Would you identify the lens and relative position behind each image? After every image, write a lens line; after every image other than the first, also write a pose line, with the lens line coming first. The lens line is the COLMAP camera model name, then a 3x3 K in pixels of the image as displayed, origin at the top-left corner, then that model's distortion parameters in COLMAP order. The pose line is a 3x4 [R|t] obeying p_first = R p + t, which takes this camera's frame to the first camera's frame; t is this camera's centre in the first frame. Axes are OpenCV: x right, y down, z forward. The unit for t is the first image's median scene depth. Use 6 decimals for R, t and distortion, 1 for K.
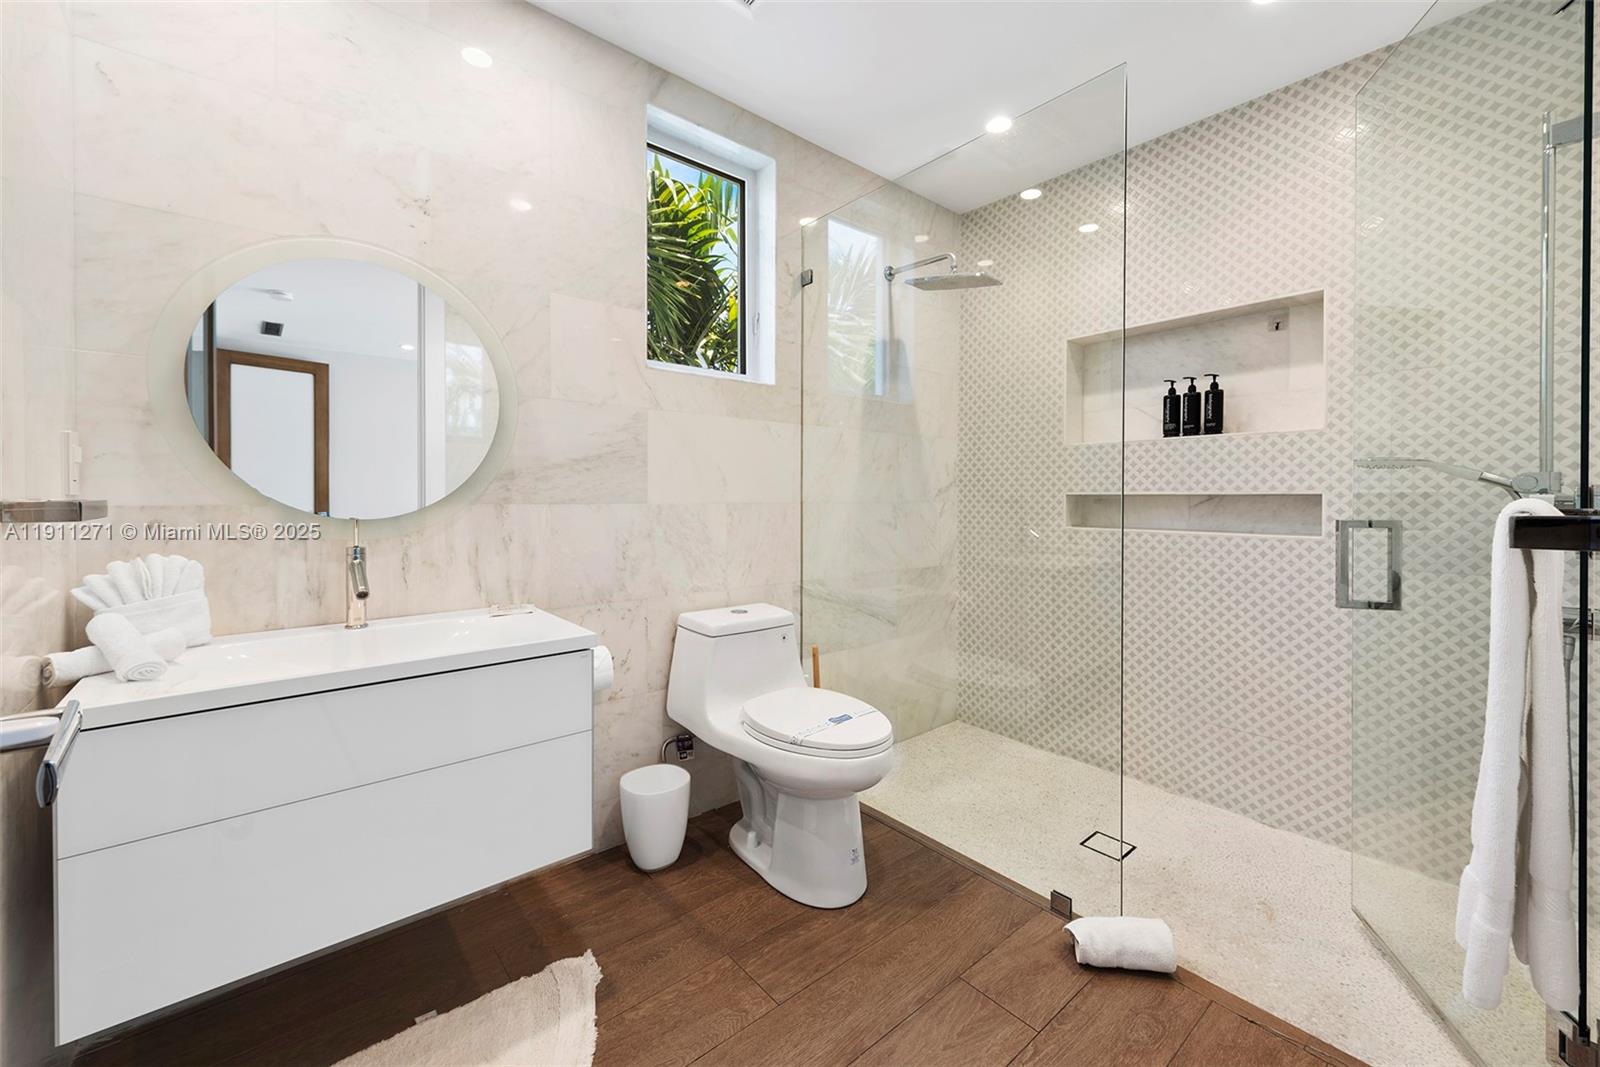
lens RADIAL K [[627.3, 0, 798.0], [0, 627.3, 499.1], [0, 0, 1]] dist [0.000272, 0.000045]
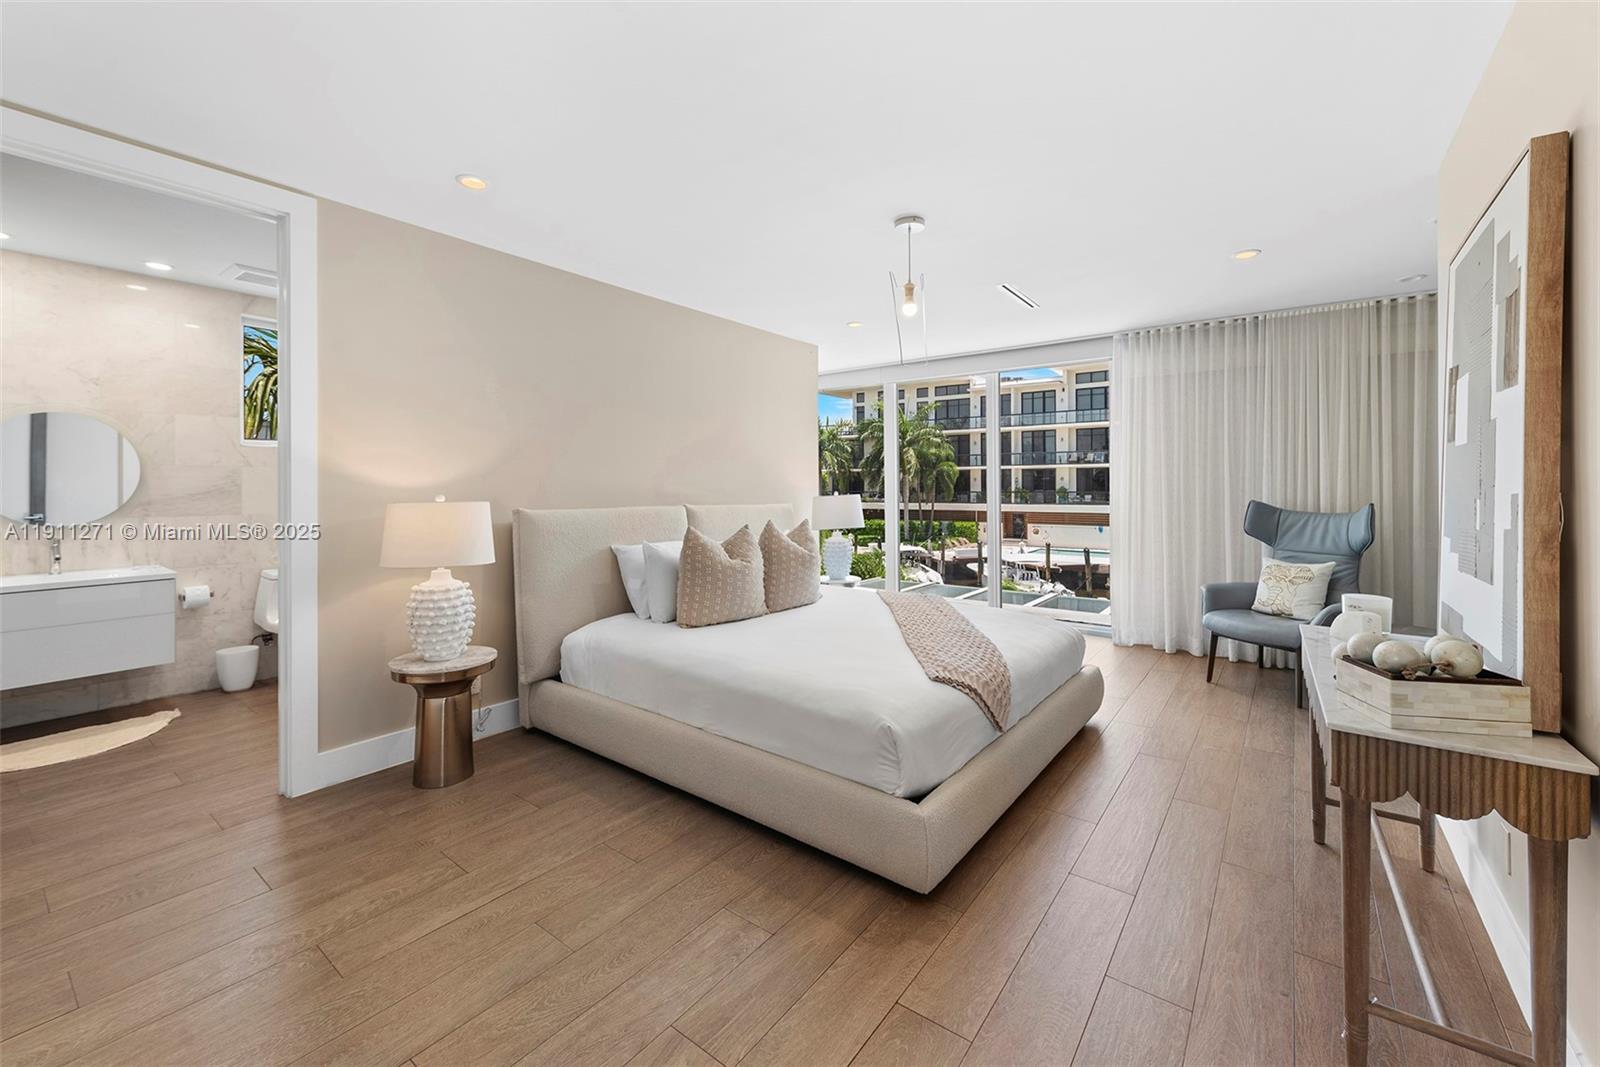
lens RADIAL K [[641.2, 0, 803.9], [0, 641.2, 484.0], [0, 0, 1]] dist [0.000989, 0.000142]
pose [[0.975295, -0.002263, 0.220895, 1.106648], [0.003159, 0.999988, -0.003703, -0.081872], [-0.220884, 0.004309, 0.975291, -1.448975]]
